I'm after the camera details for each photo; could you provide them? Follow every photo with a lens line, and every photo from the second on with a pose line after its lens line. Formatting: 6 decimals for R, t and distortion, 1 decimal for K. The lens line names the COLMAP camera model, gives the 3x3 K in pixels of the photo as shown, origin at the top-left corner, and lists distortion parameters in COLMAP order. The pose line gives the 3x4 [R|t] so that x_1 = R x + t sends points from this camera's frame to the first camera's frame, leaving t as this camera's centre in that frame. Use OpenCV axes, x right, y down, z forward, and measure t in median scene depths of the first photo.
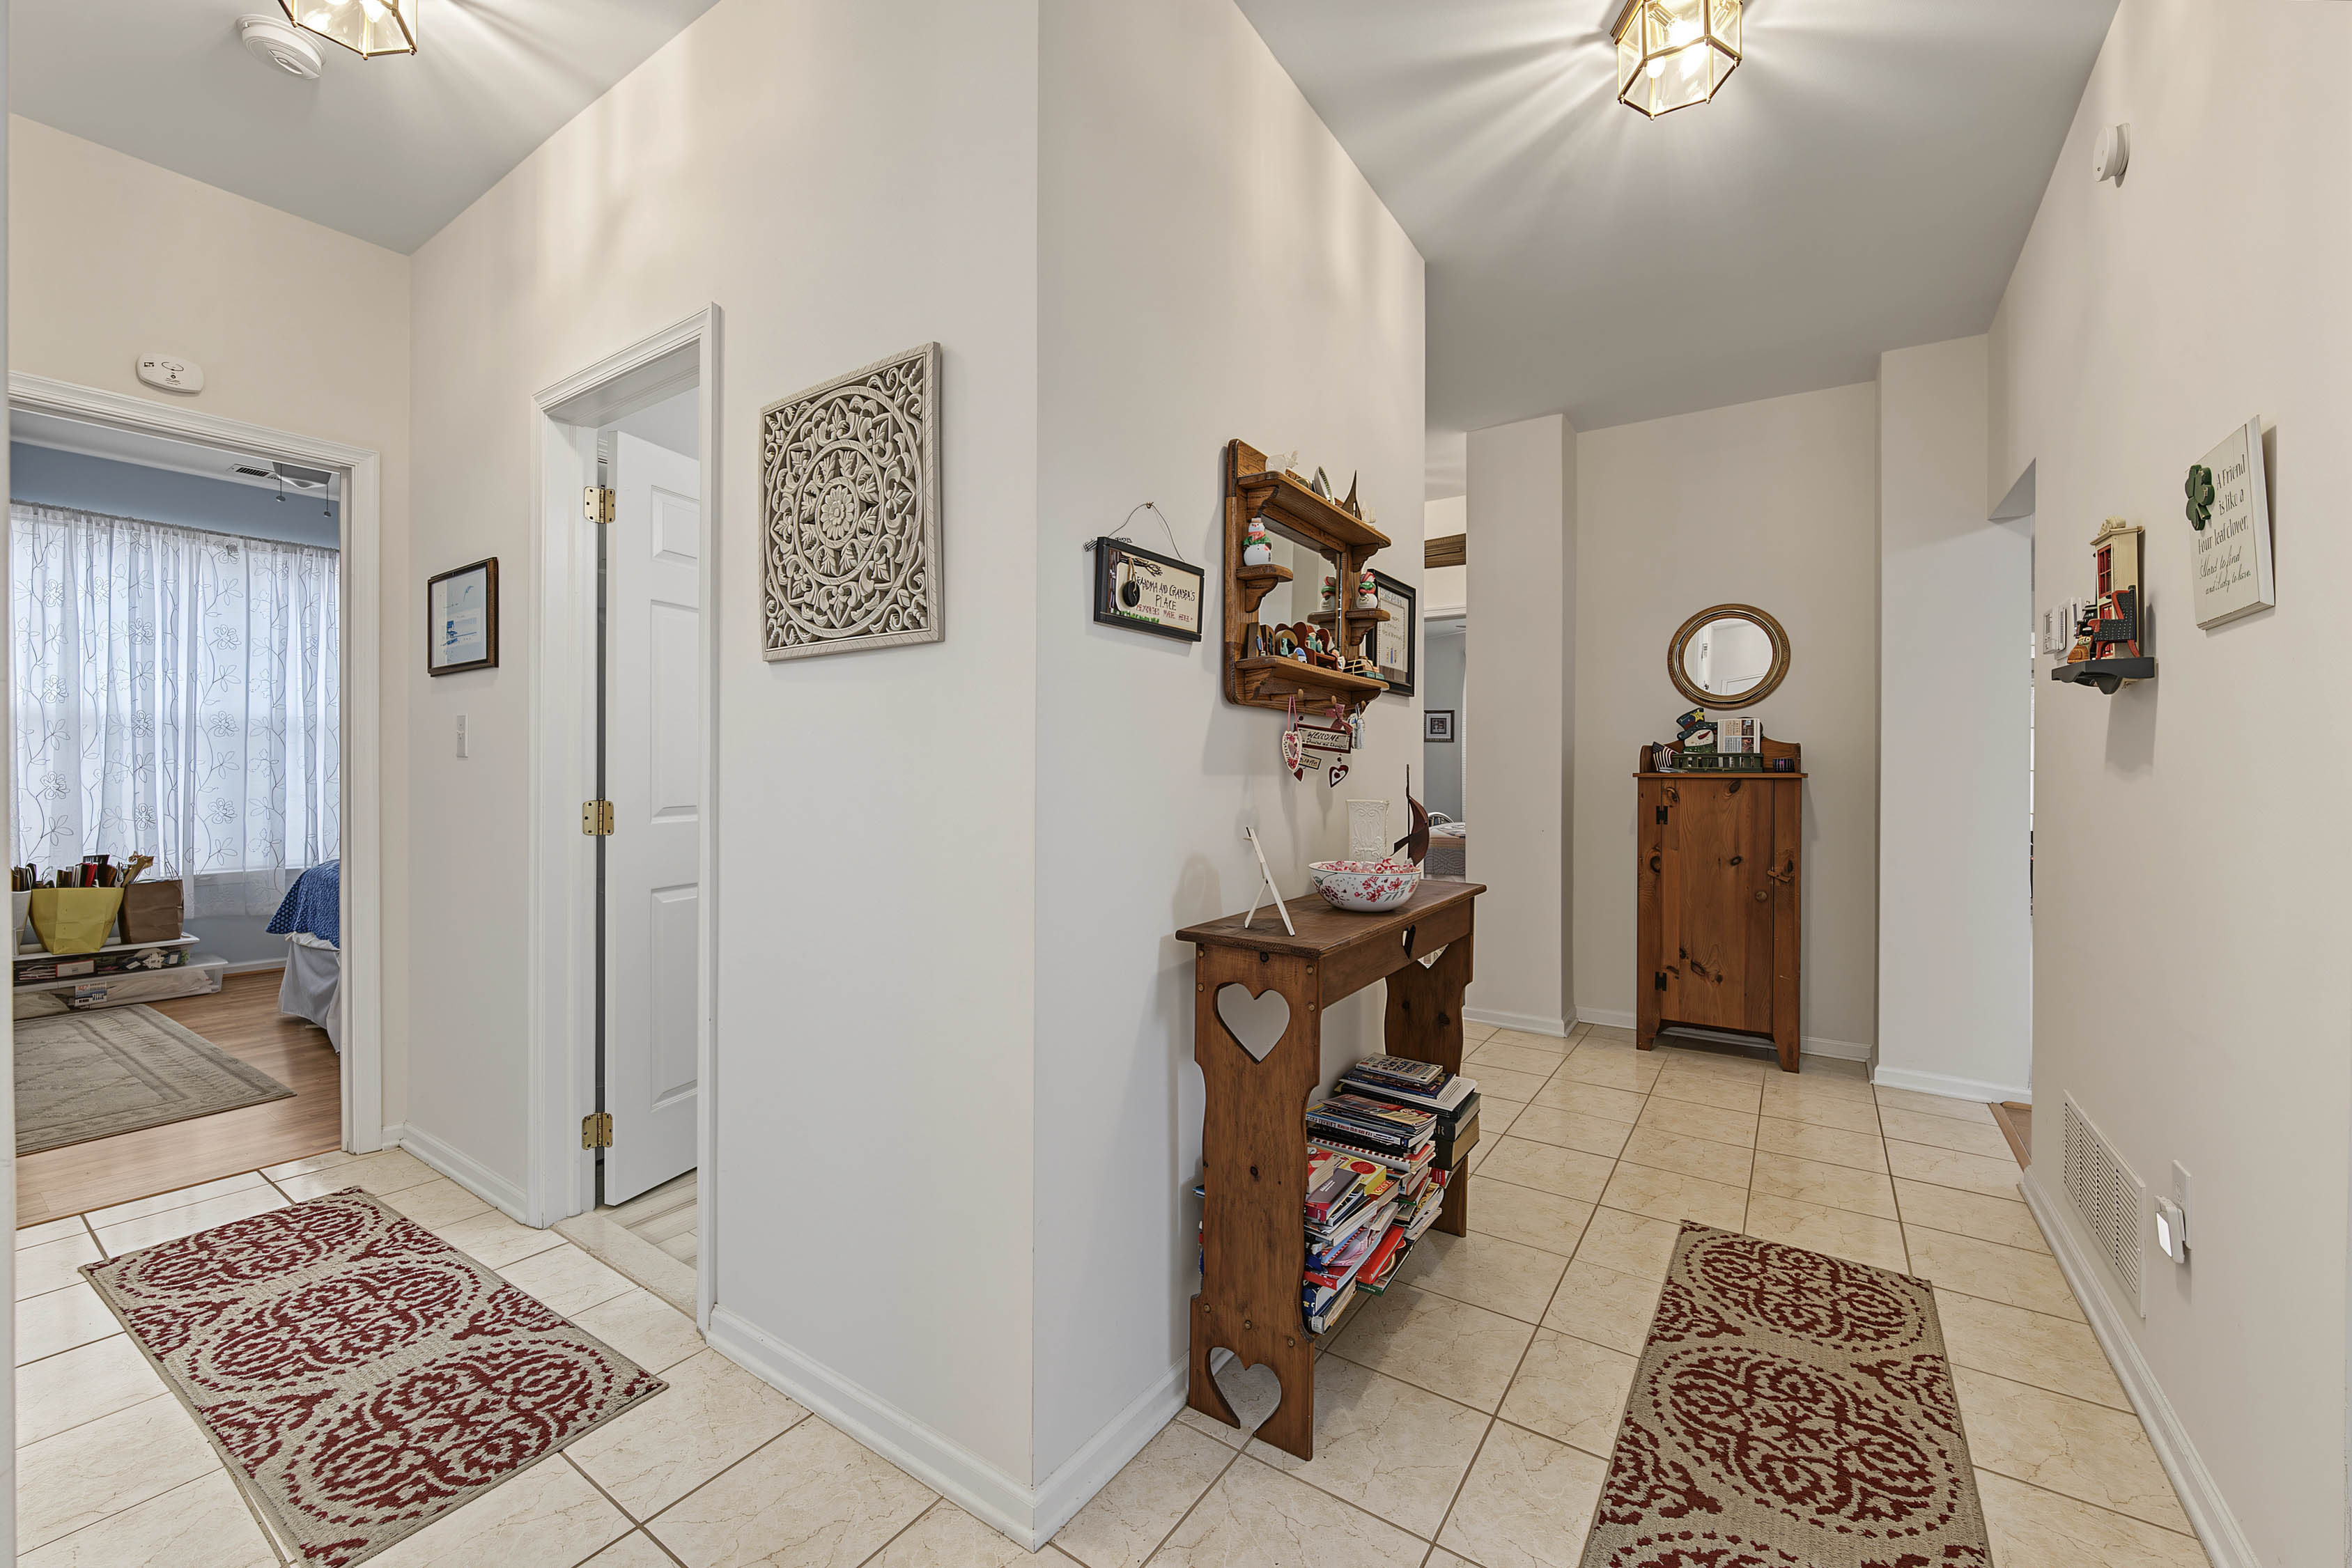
lens RADIAL K [[935.7, 0, 1184.1], [0, 935.7, 770.4], [0, 0, 1]] dist [-0.005124, -0.001116]
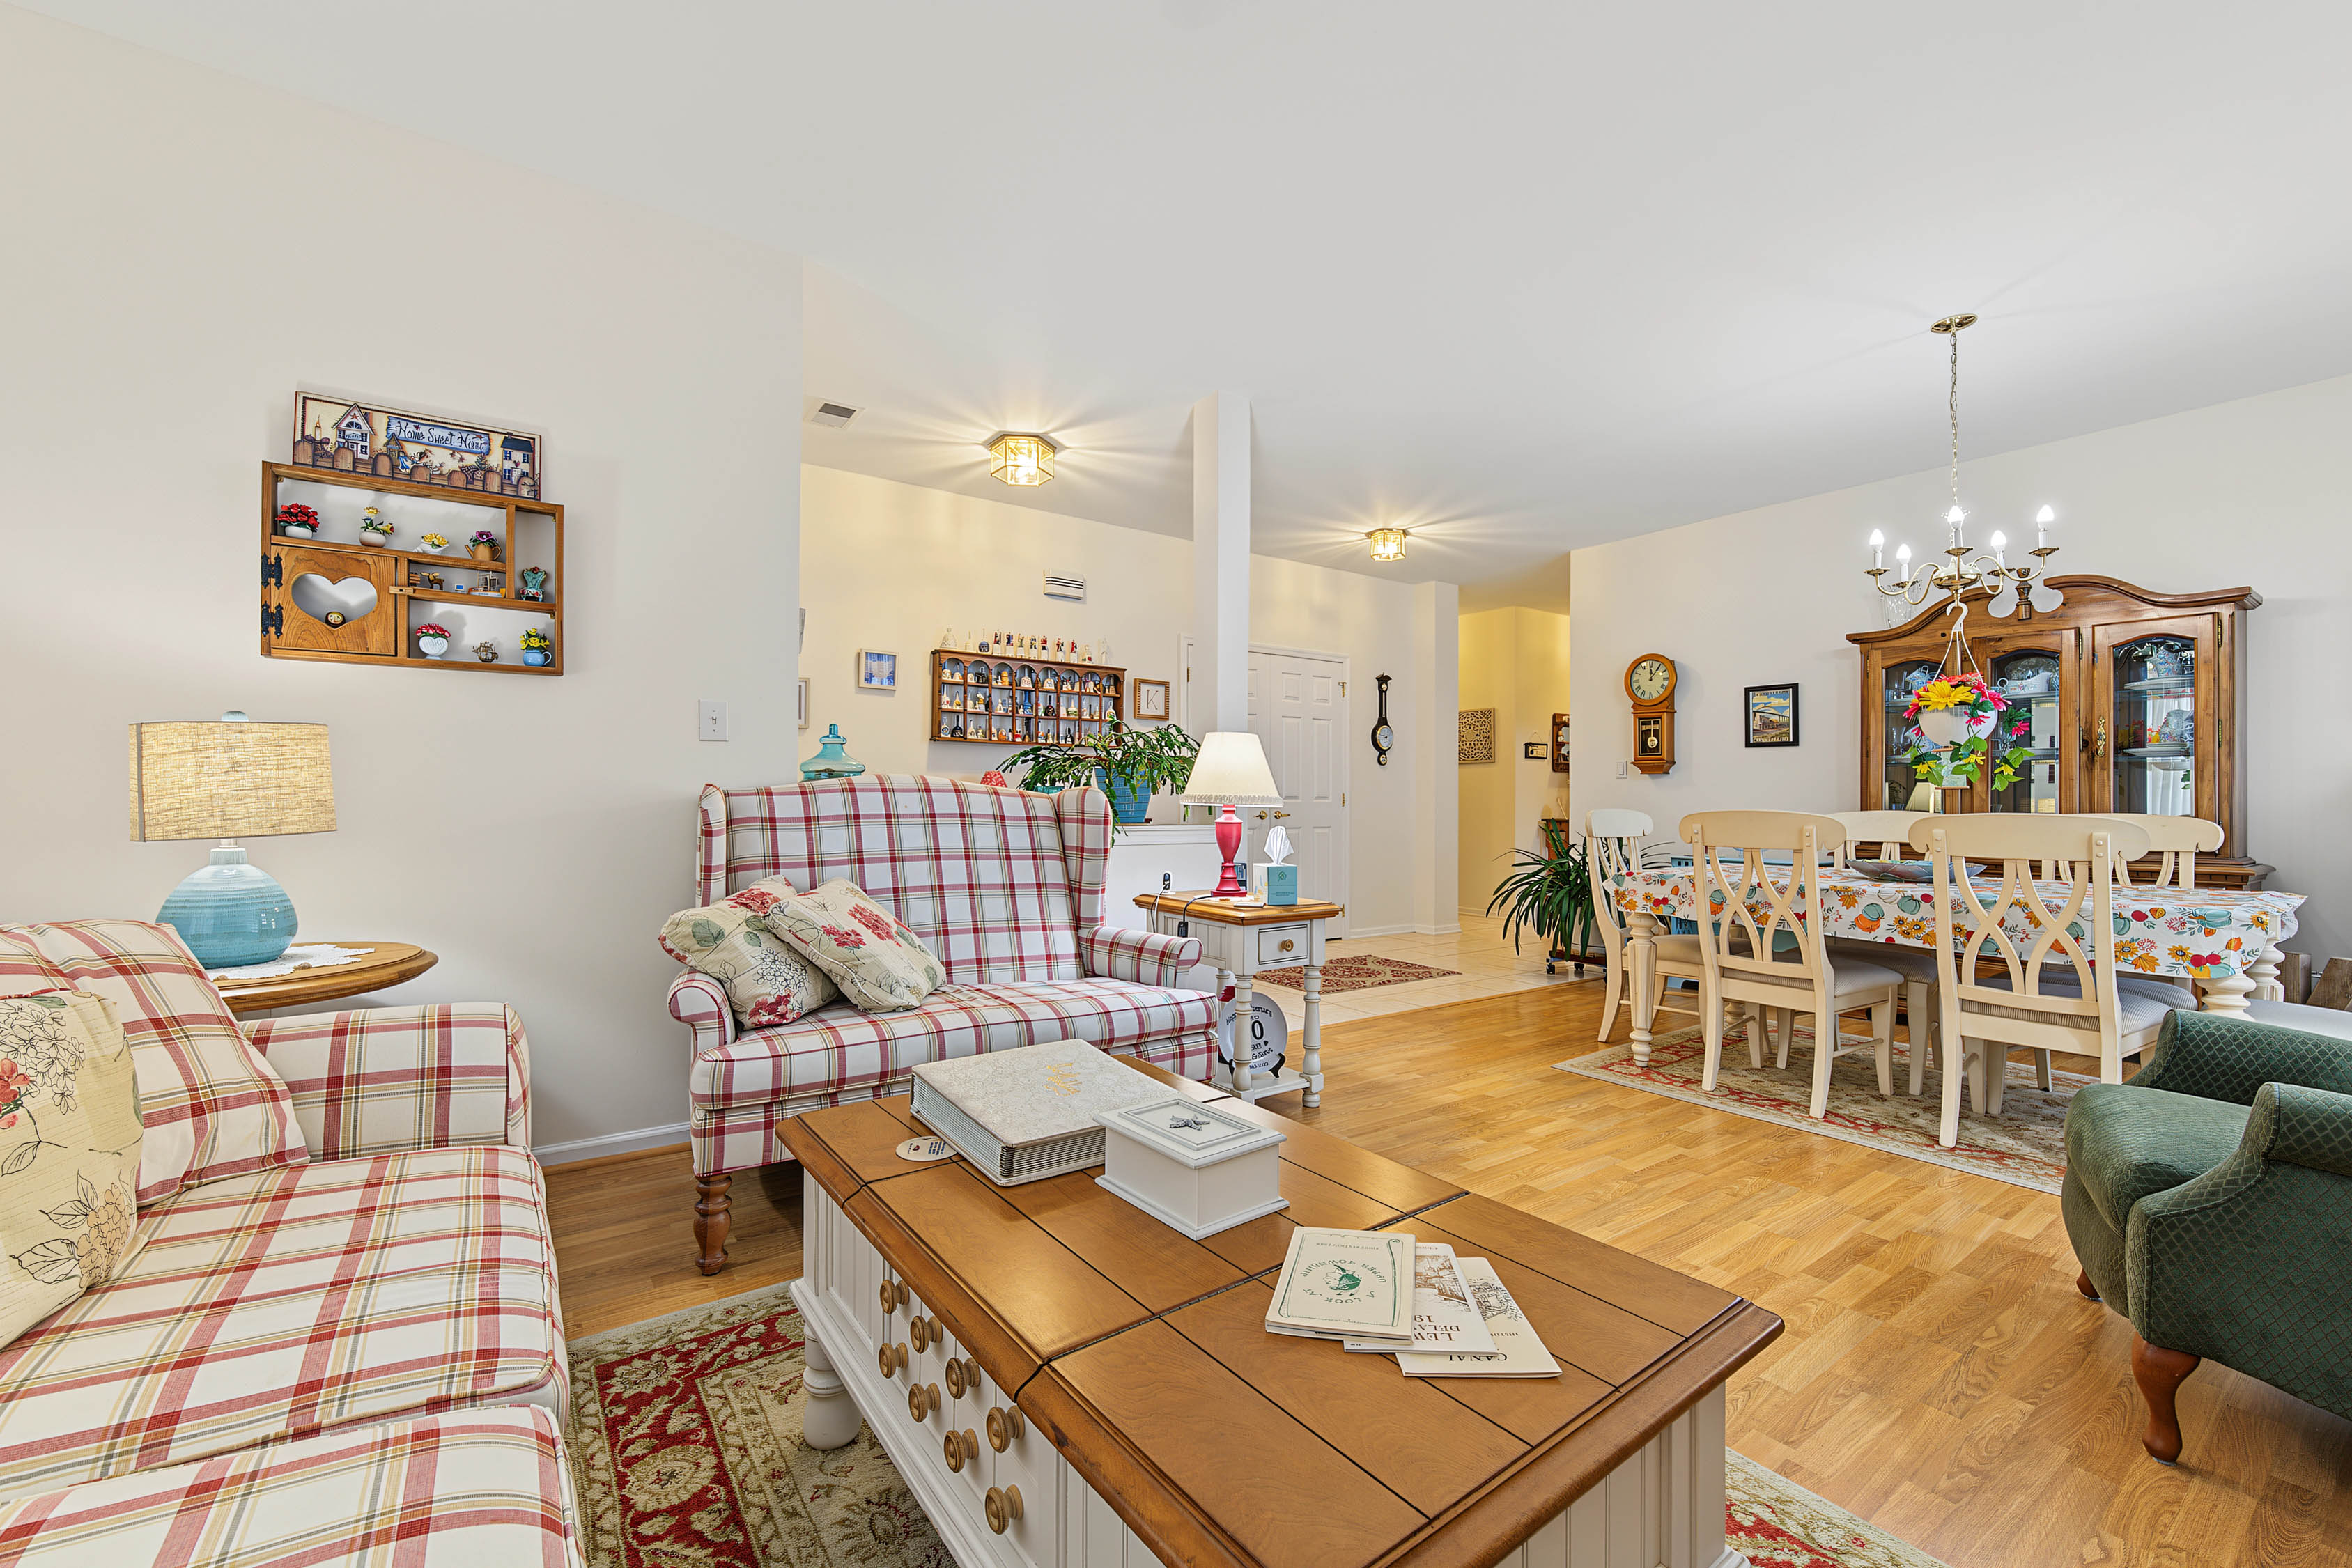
lens RADIAL K [[935.7, 0, 1179.8], [0, 935.7, 786.6], [0, 0, 1]] dist [-0.005124, -0.001116]
pose [[0.929882, -0.002580, -0.367849, 0.032757], [-0.001507, 0.999940, -0.010822, 0.058102], [0.367854, 0.010618, 0.929823, -4.388384]]
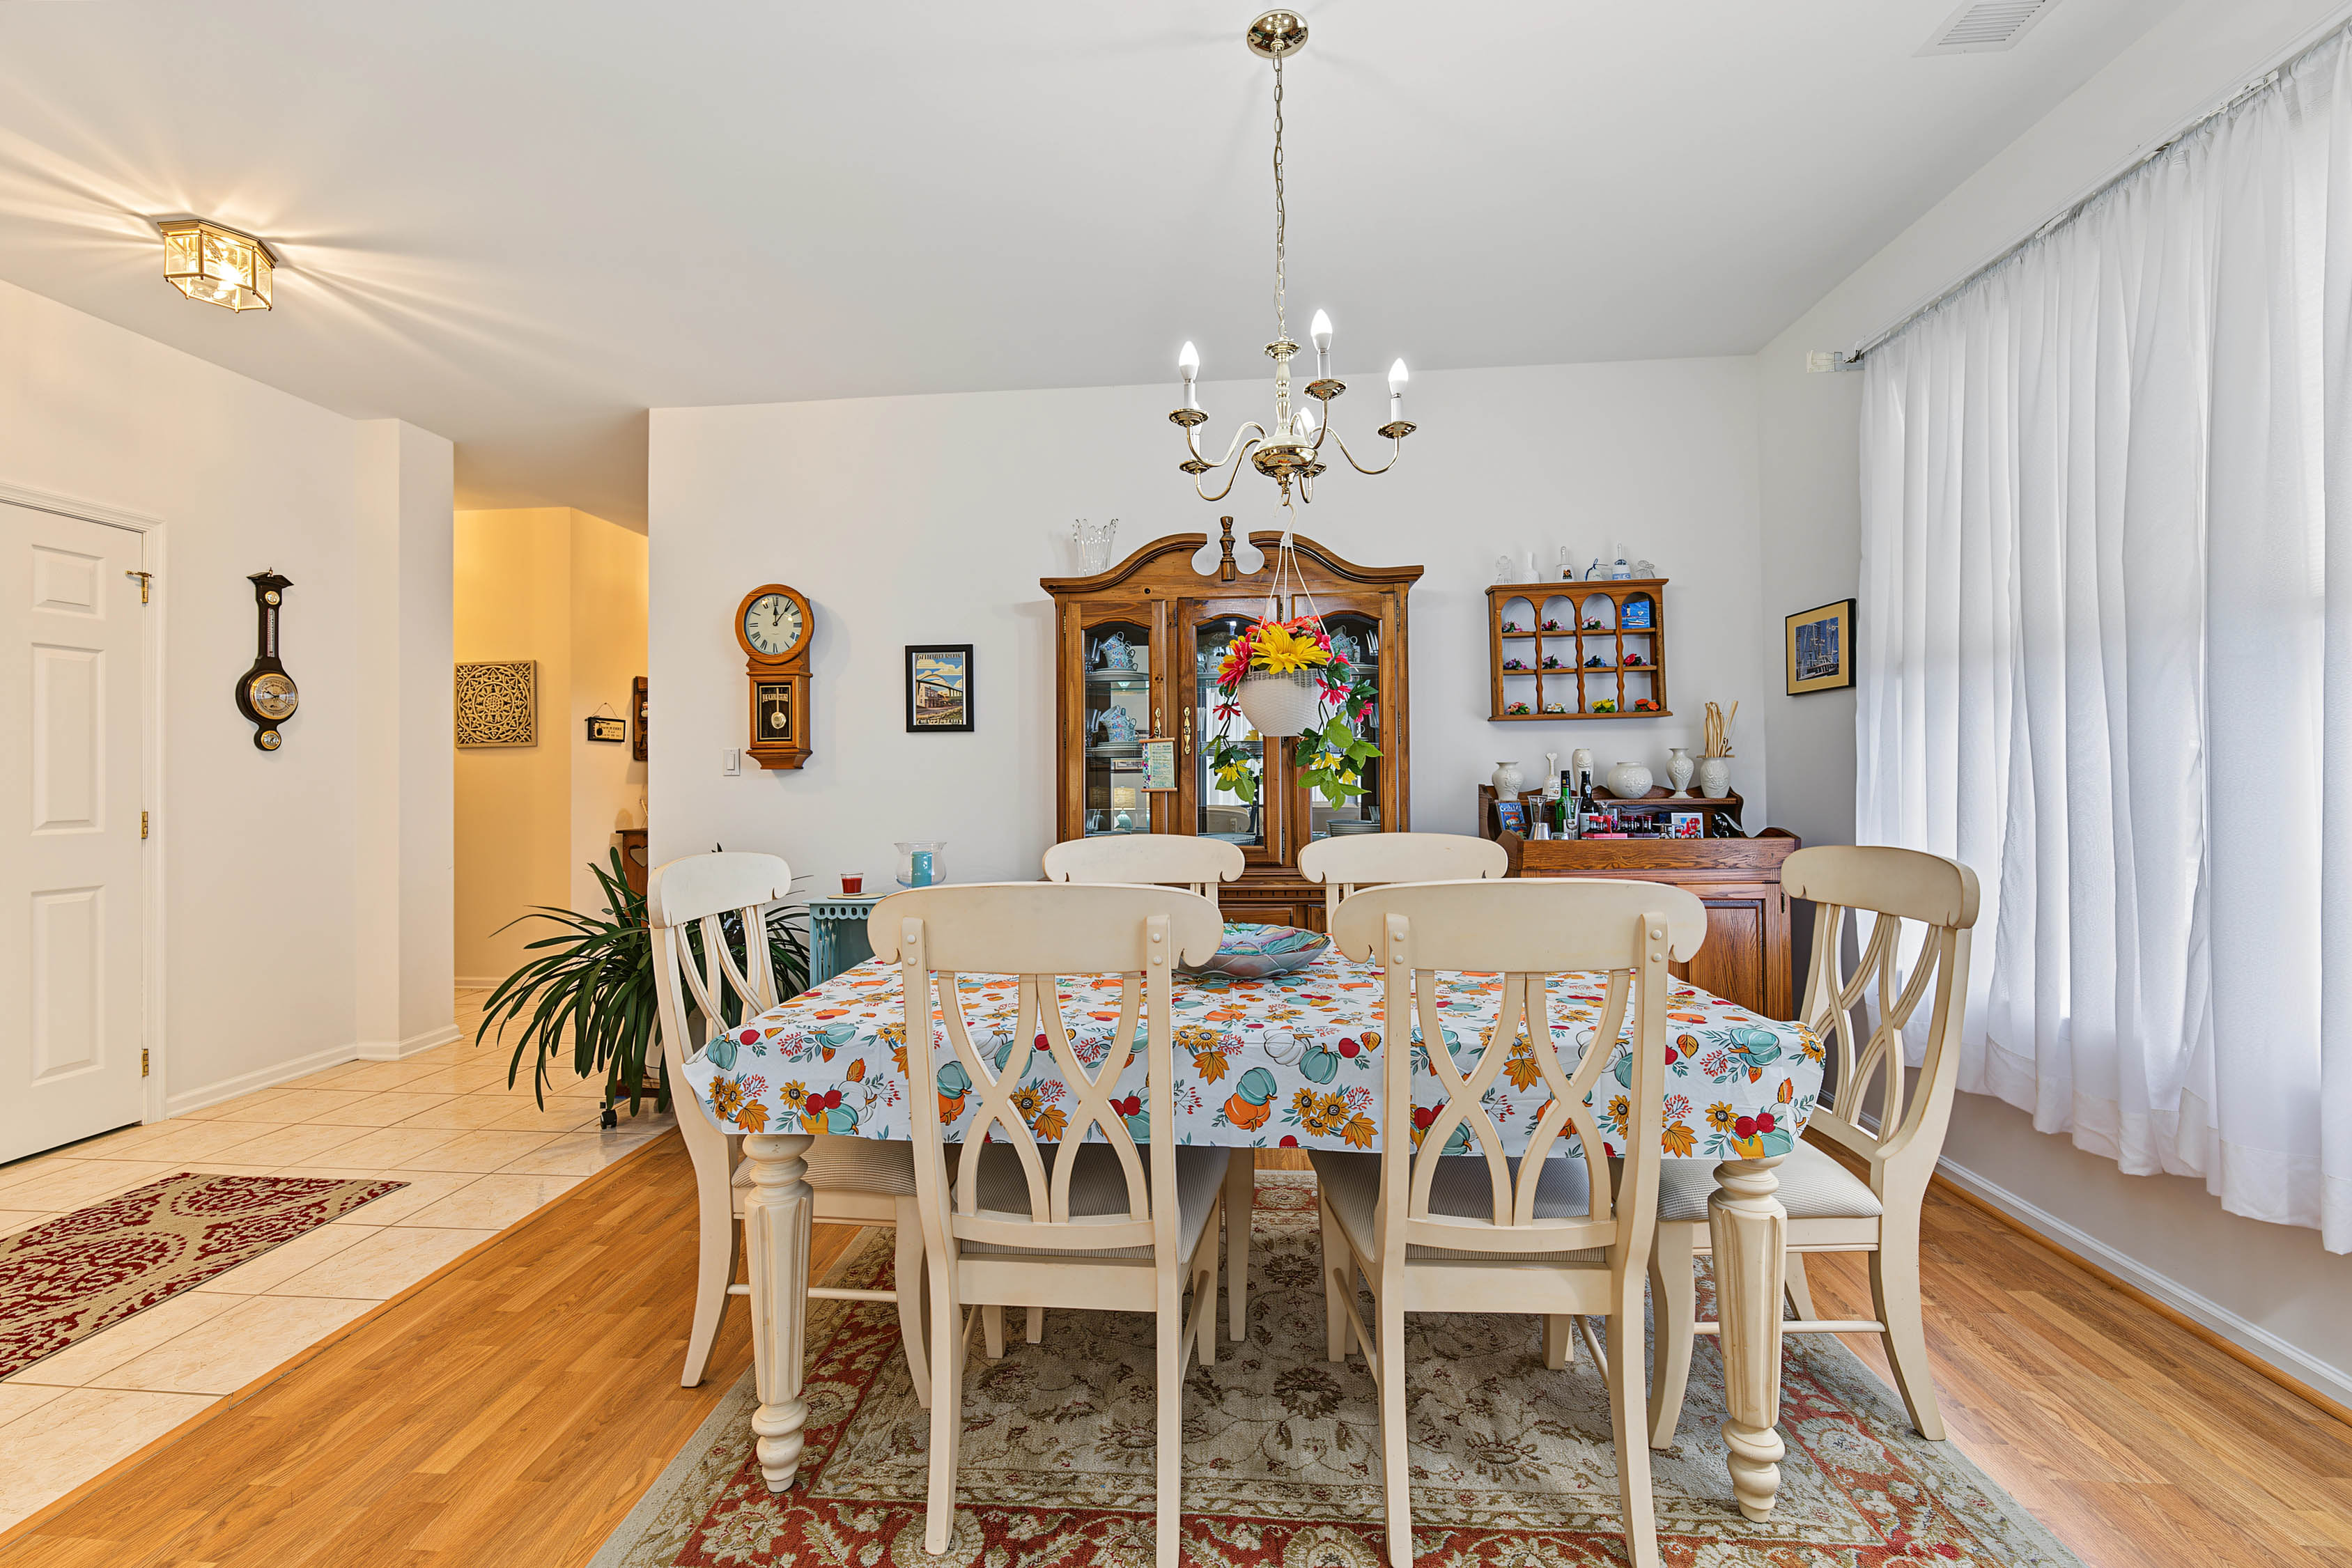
lens RADIAL K [[935.7, 0, 1156.2], [0, 935.7, 766.0], [0, 0, 1]] dist [-0.005124, -0.001116]
pose [[0.882816, -0.008626, 0.469640, 0.132972], [0.013602, 0.999882, -0.007204, -0.008526], [-0.469522, 0.012748, 0.882829, -2.937011]]
